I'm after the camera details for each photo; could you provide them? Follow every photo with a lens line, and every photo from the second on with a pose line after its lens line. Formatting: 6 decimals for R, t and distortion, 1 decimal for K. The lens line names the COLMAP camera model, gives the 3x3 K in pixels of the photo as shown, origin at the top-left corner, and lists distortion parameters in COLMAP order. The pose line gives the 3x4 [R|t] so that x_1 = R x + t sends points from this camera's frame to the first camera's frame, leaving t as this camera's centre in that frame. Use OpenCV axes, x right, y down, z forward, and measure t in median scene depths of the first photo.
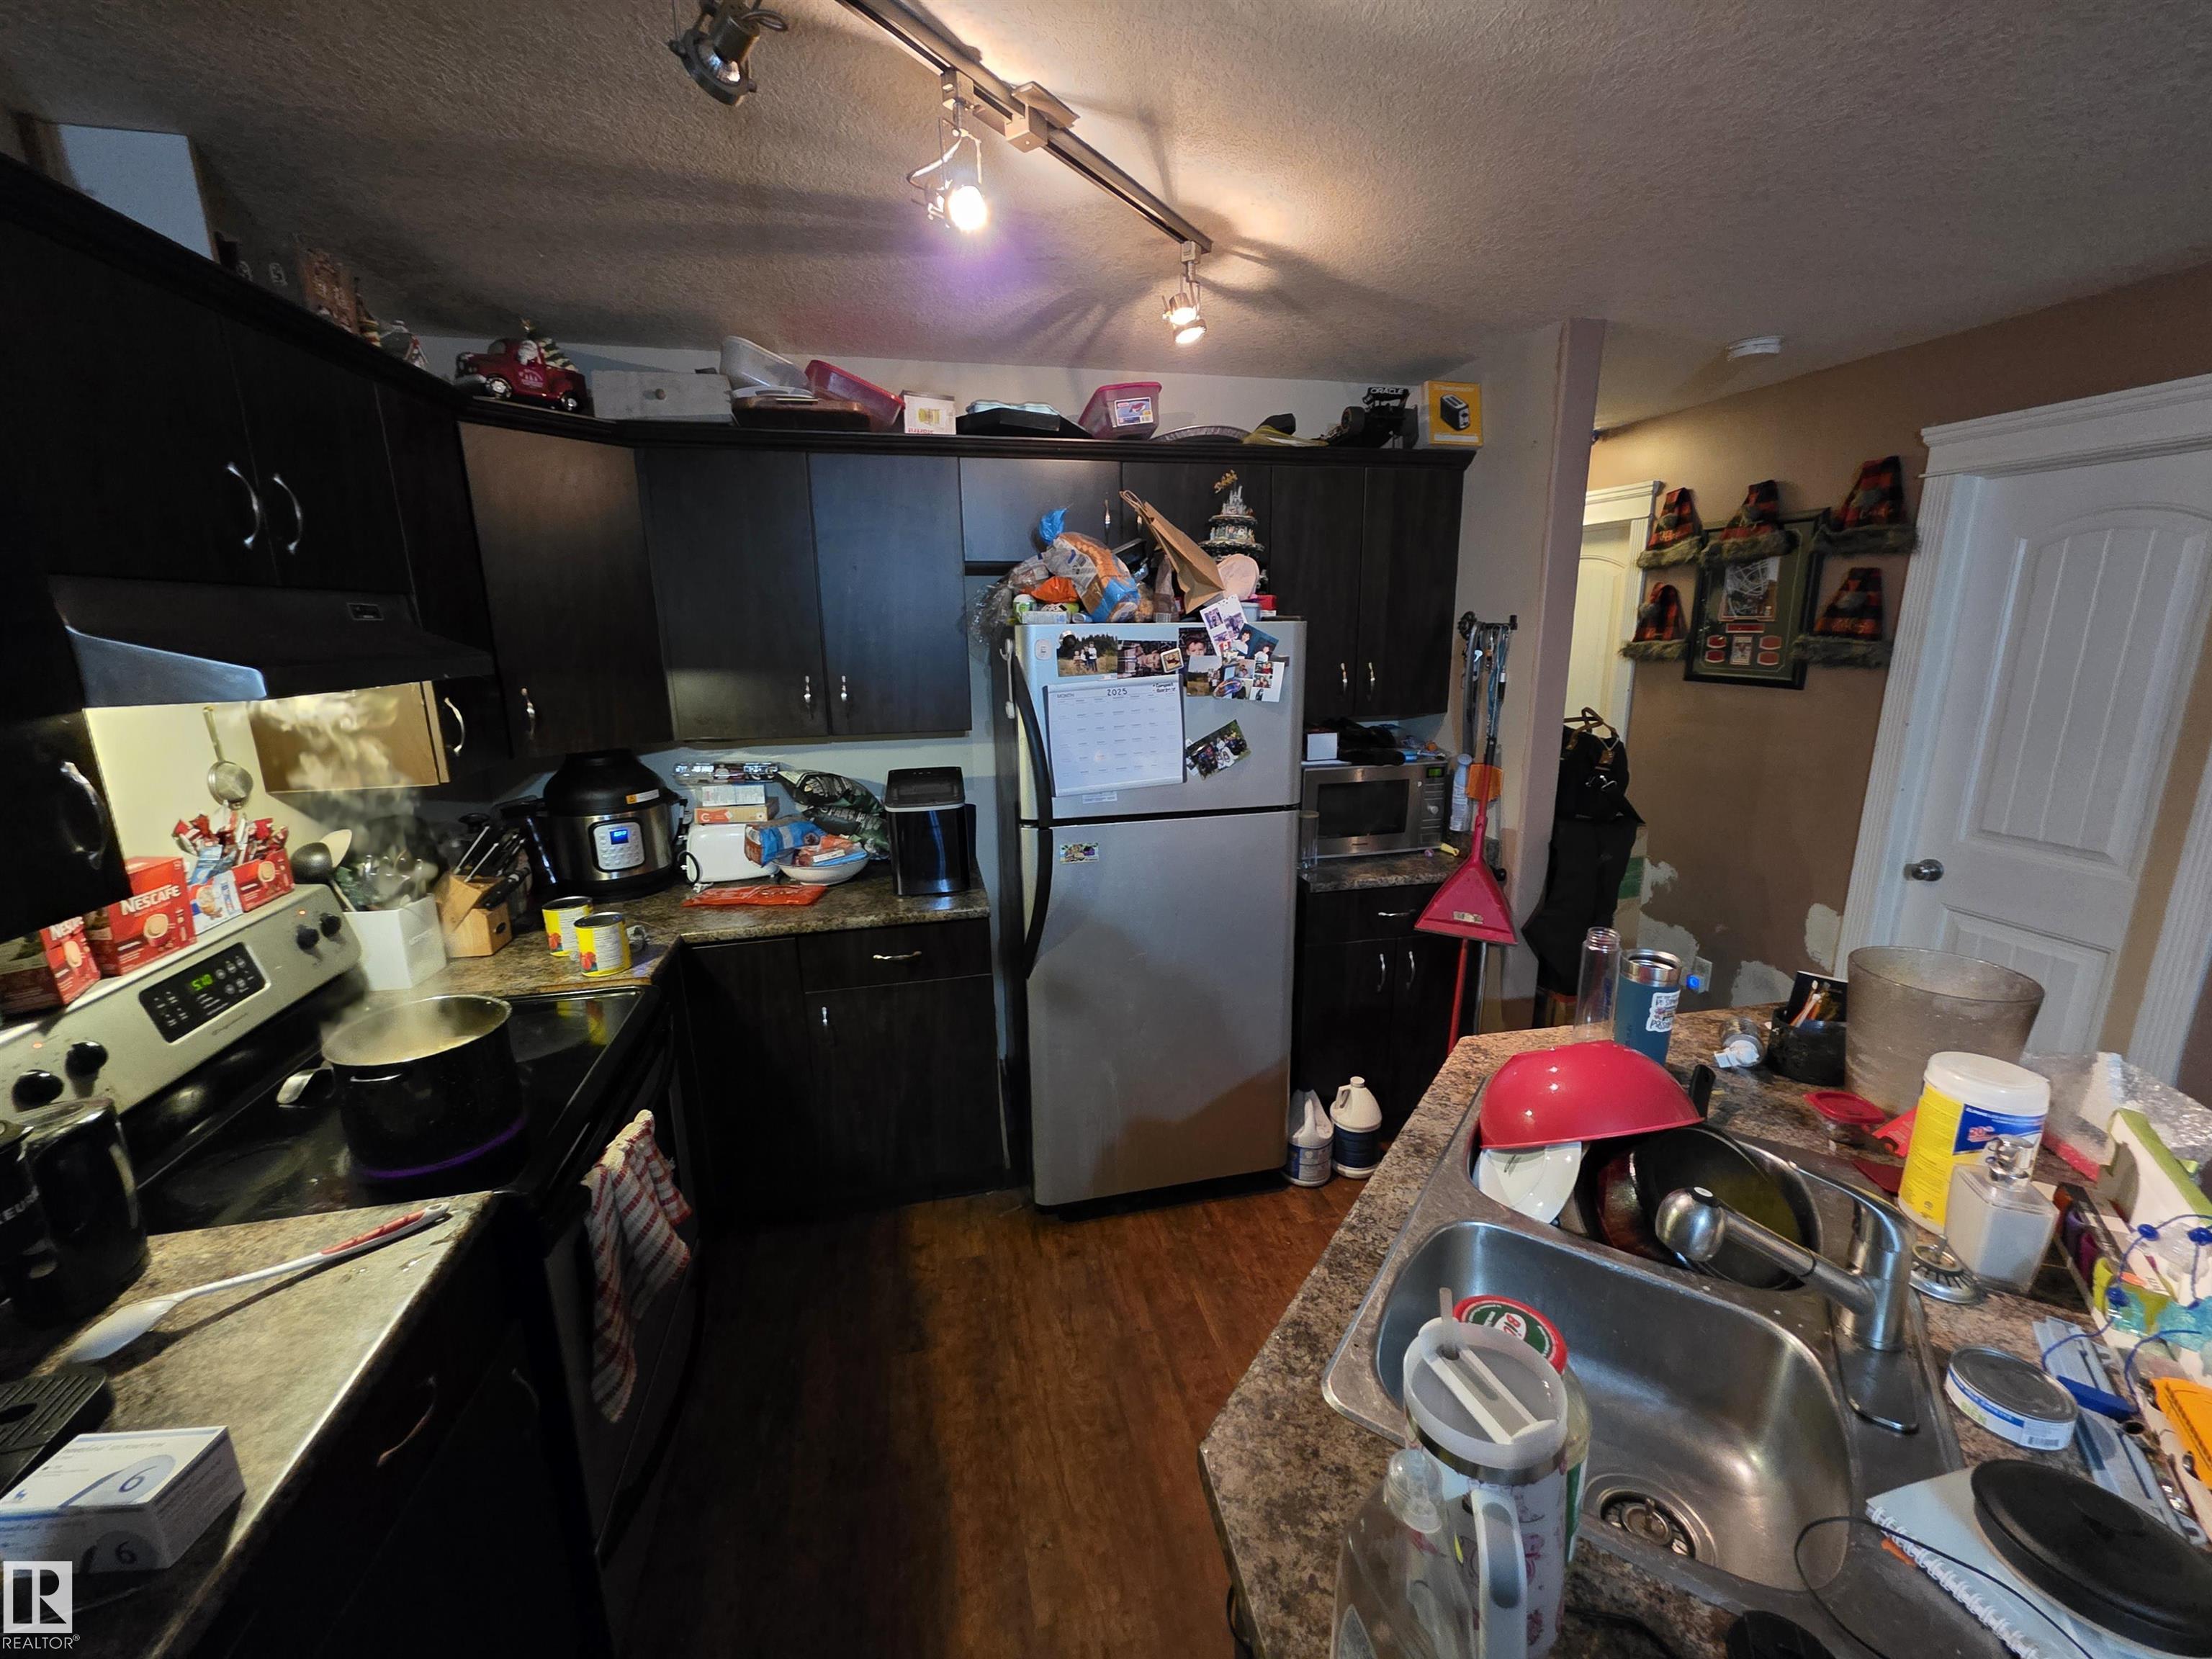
lens RADIAL K [[883.1, 0, 1102.3], [0, 883.1, 826.5], [0, 0, 1]] dist [0.001338, 0.000745]
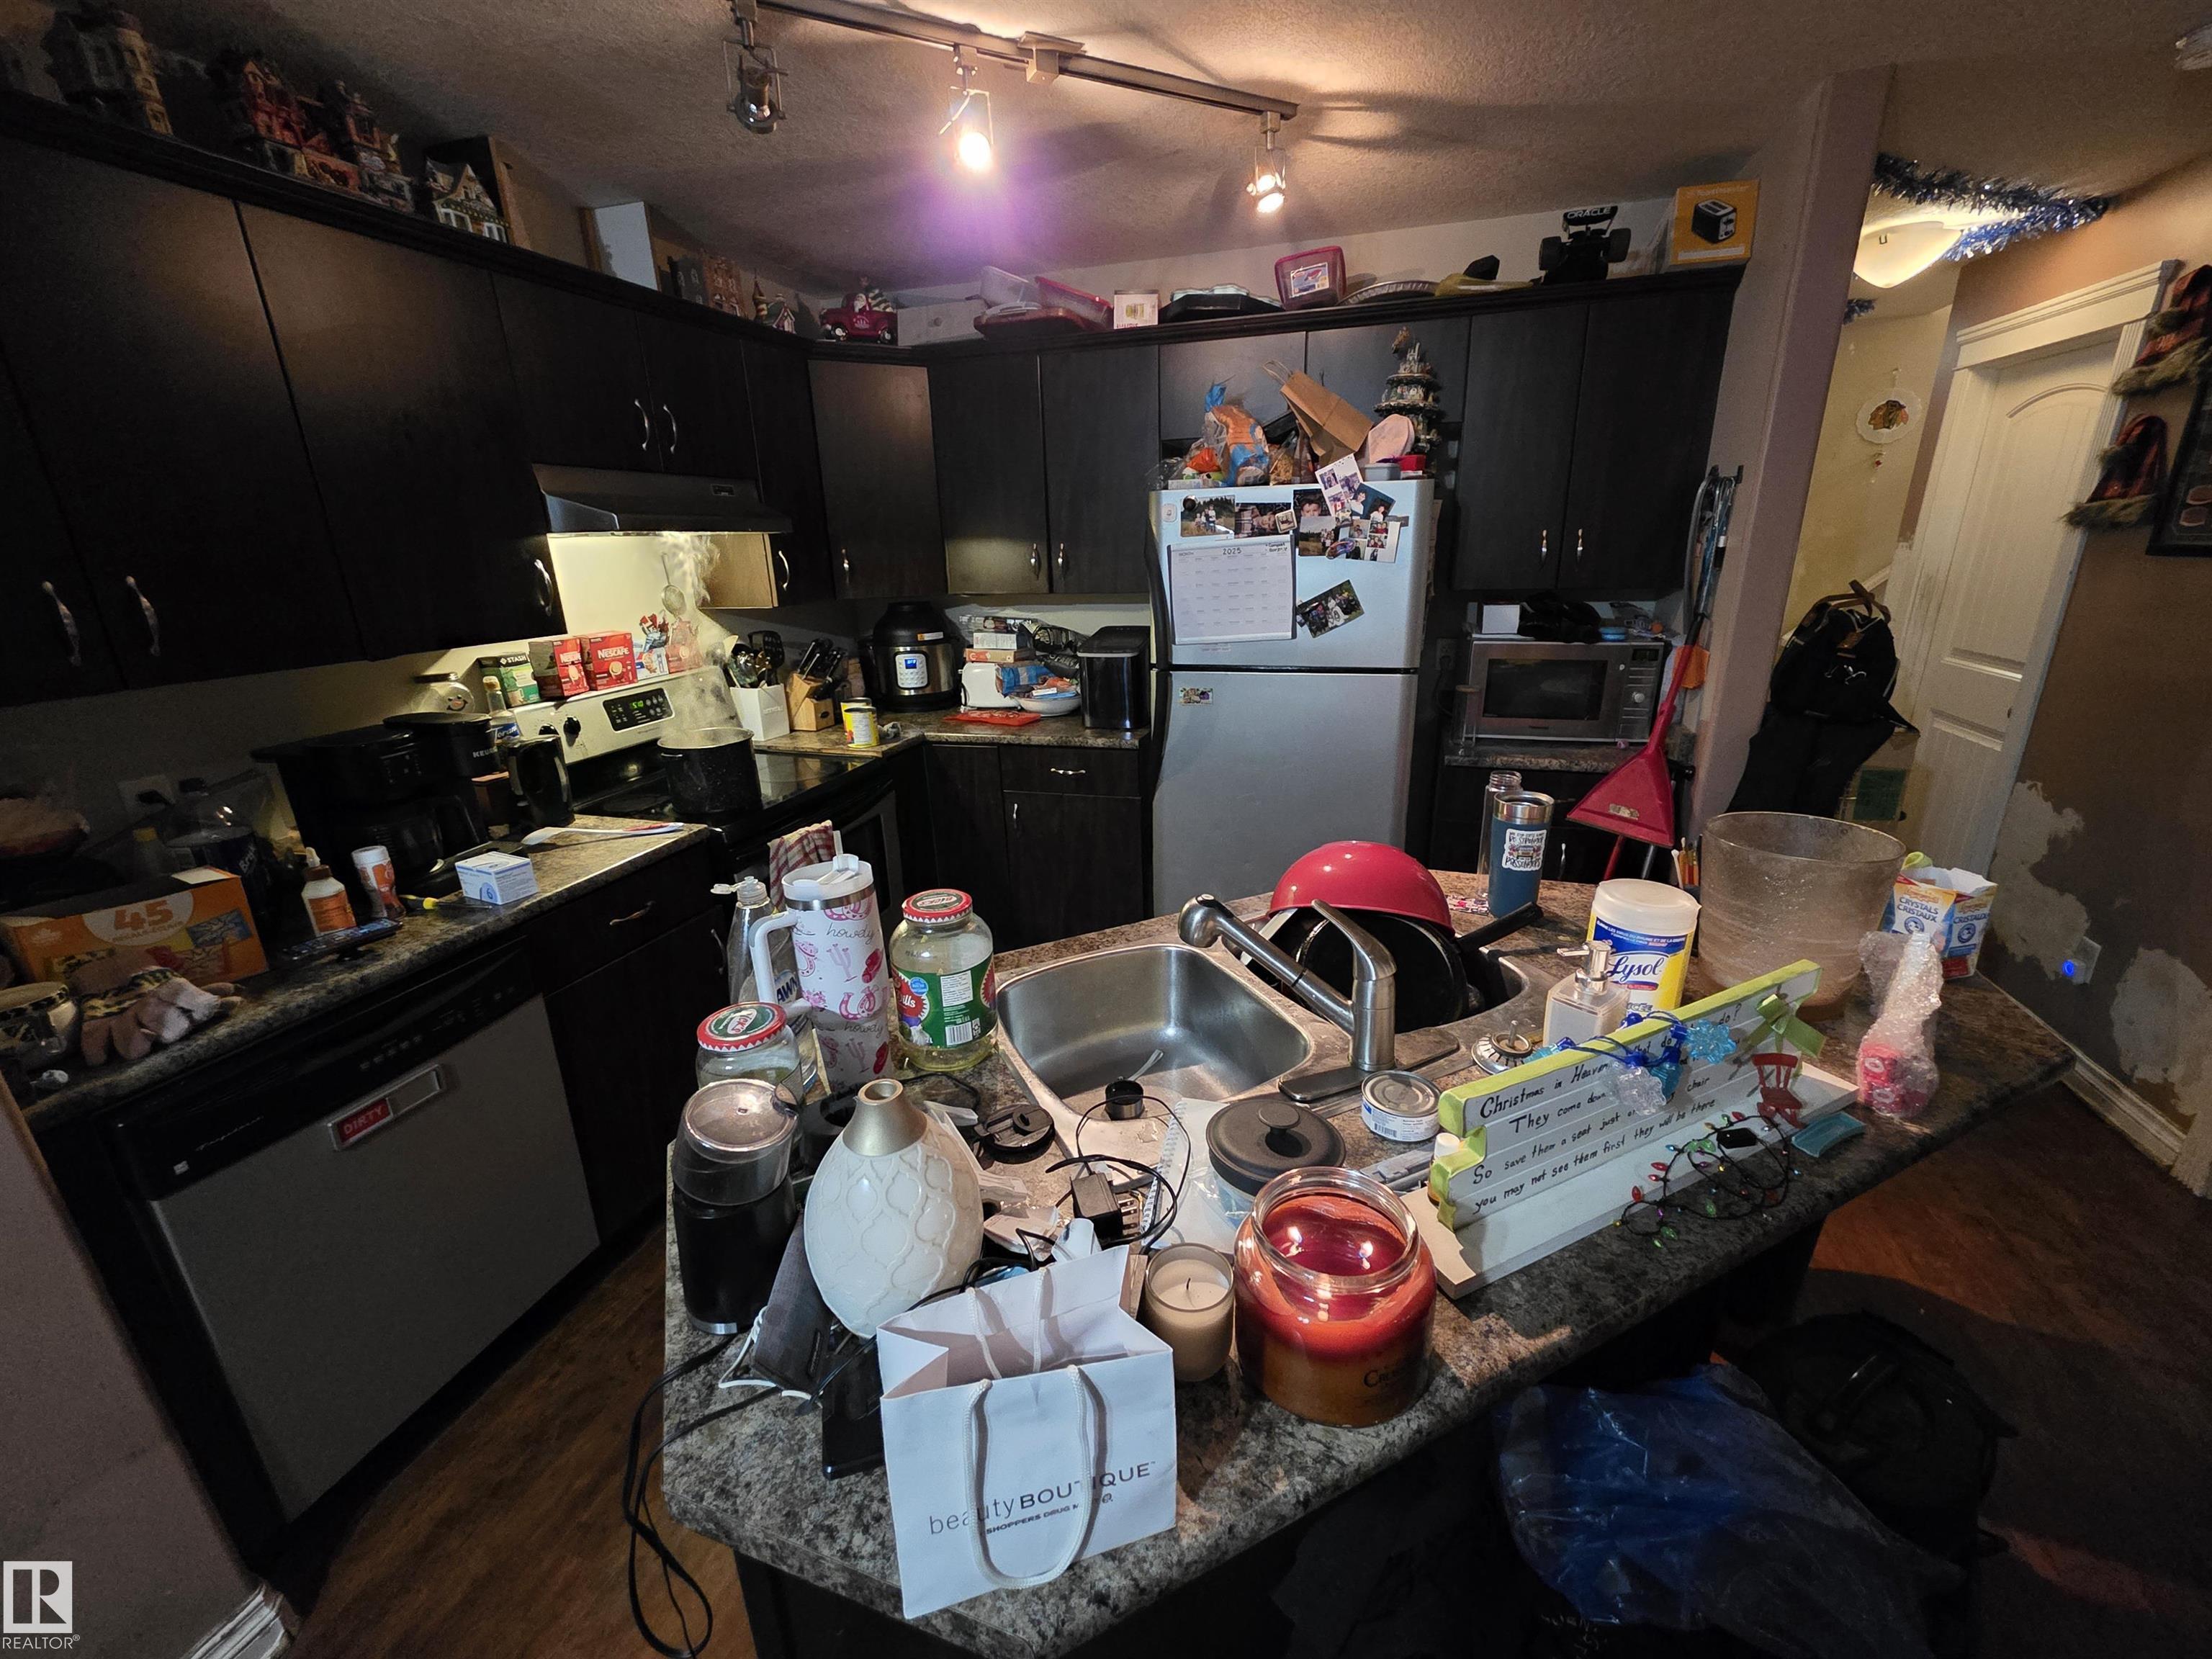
lens RADIAL K [[883.1, 0, 1109.9], [0, 883.1, 825.1], [0, 0, 1]] dist [0.001338, 0.000745]
pose [[0.864555, 0.145797, -0.480923, 0.457873], [-0.099422, 0.987698, 0.120700, 0.068497], [0.492605, -0.056538, 0.868415, -0.063201]]
